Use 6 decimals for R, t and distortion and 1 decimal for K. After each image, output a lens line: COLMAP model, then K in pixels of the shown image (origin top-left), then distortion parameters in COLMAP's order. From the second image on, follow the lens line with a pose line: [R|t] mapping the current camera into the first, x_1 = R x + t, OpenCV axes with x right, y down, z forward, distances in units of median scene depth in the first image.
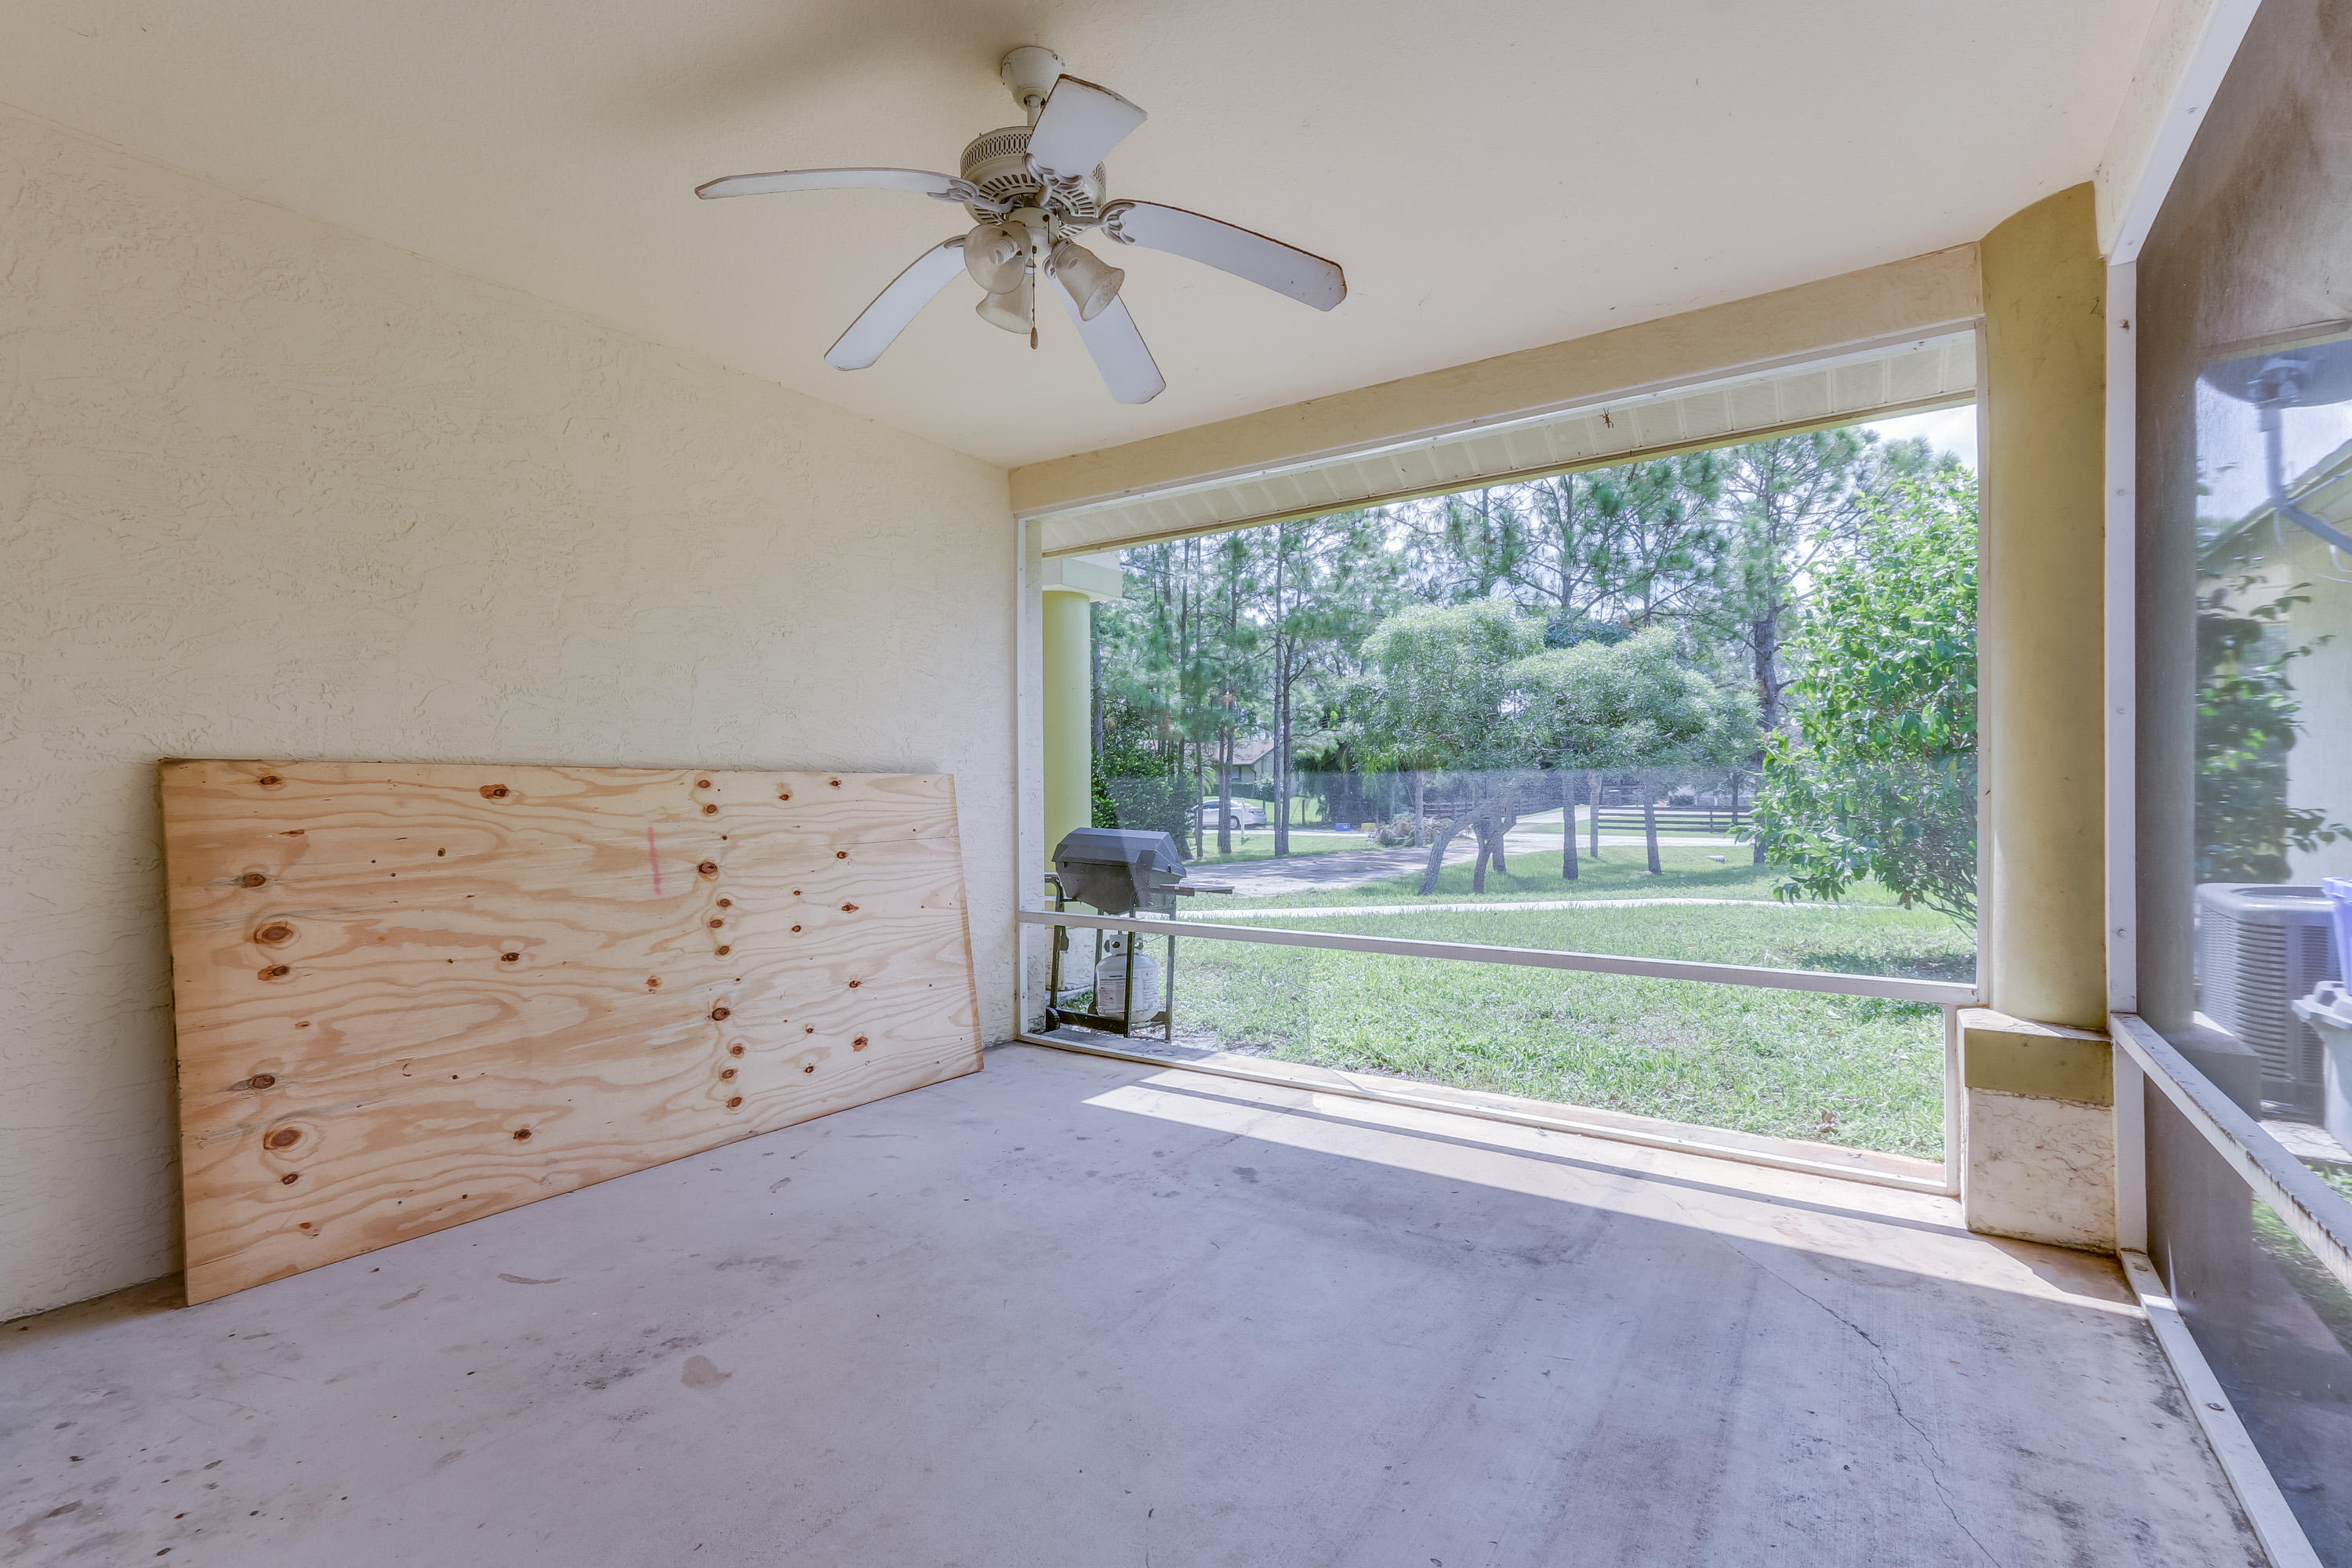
lens RADIAL K [[1077.2, 0, 1184.8], [0, 1077.2, 787.5], [0, 0, 1]] dist [0.003285, 0.002022]
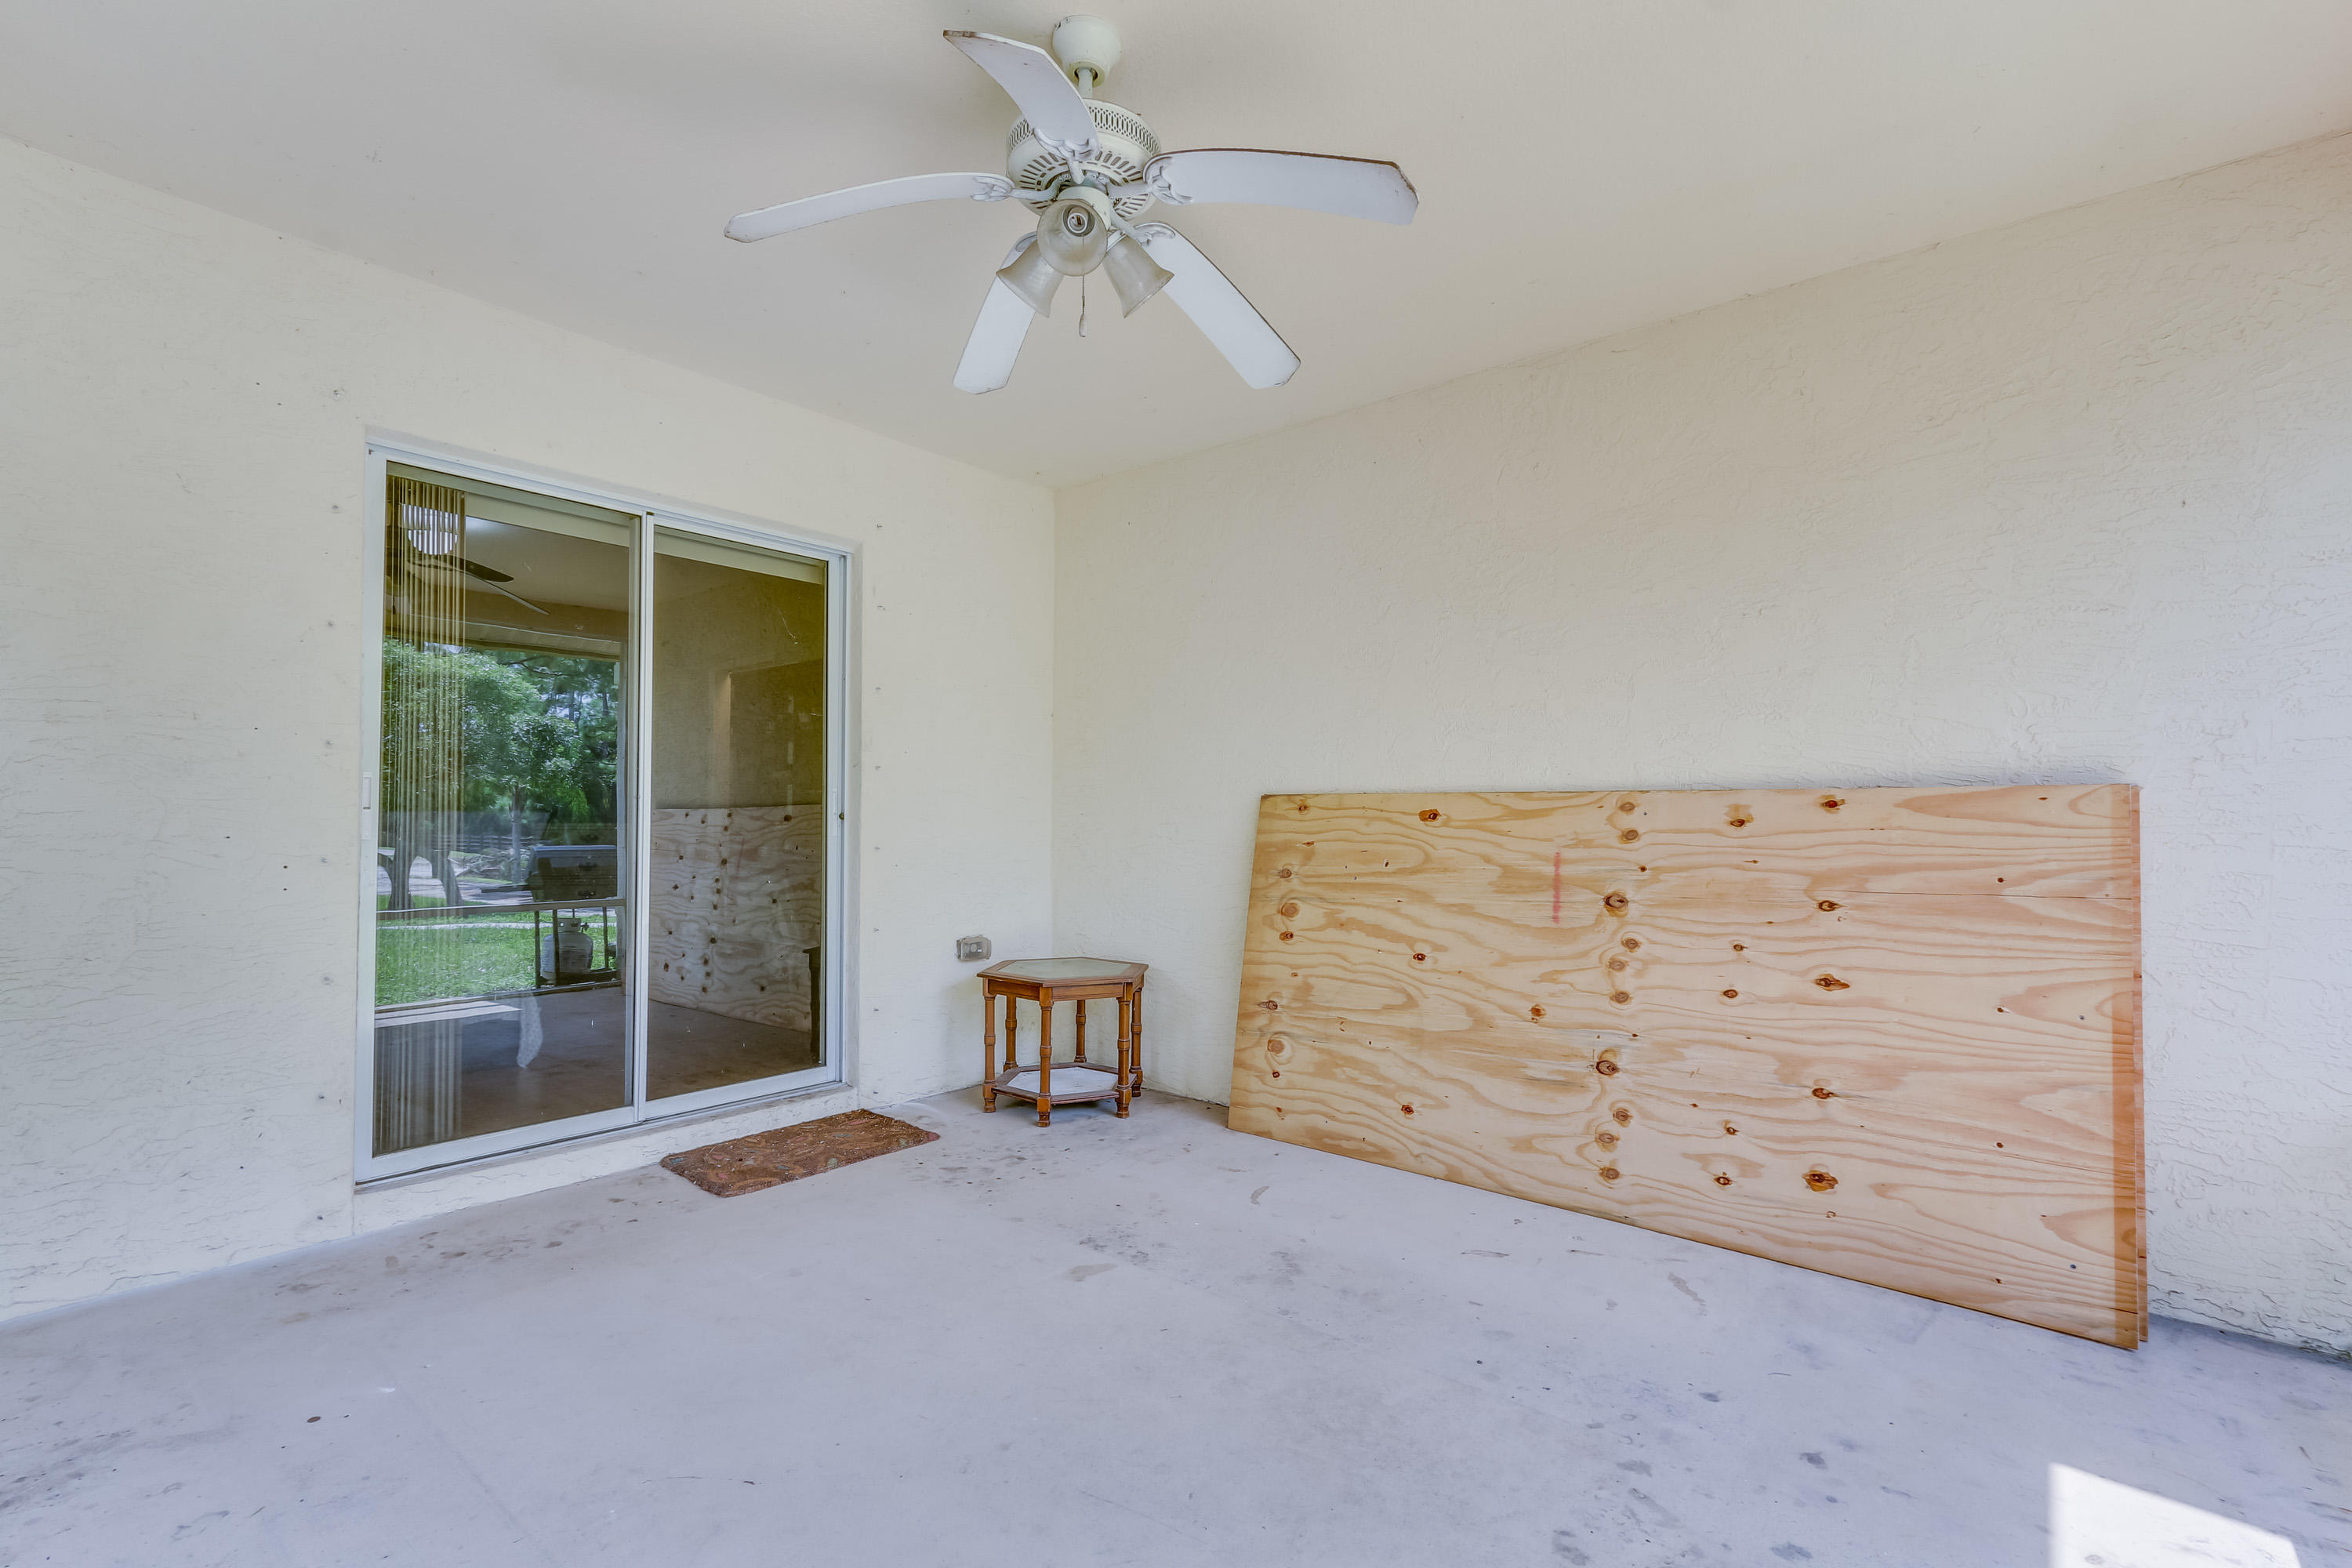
lens RADIAL K [[1077.2, 0, 1187.5], [0, 1077.2, 796.2], [0, 0, 1]] dist [0.003285, 0.002022]
pose [[-0.114293, -0.020970, -0.993226, 0.528216], [0.001101, 0.999774, -0.021235, 0.007009], [0.993447, -0.003521, -0.114244, 0.823538]]
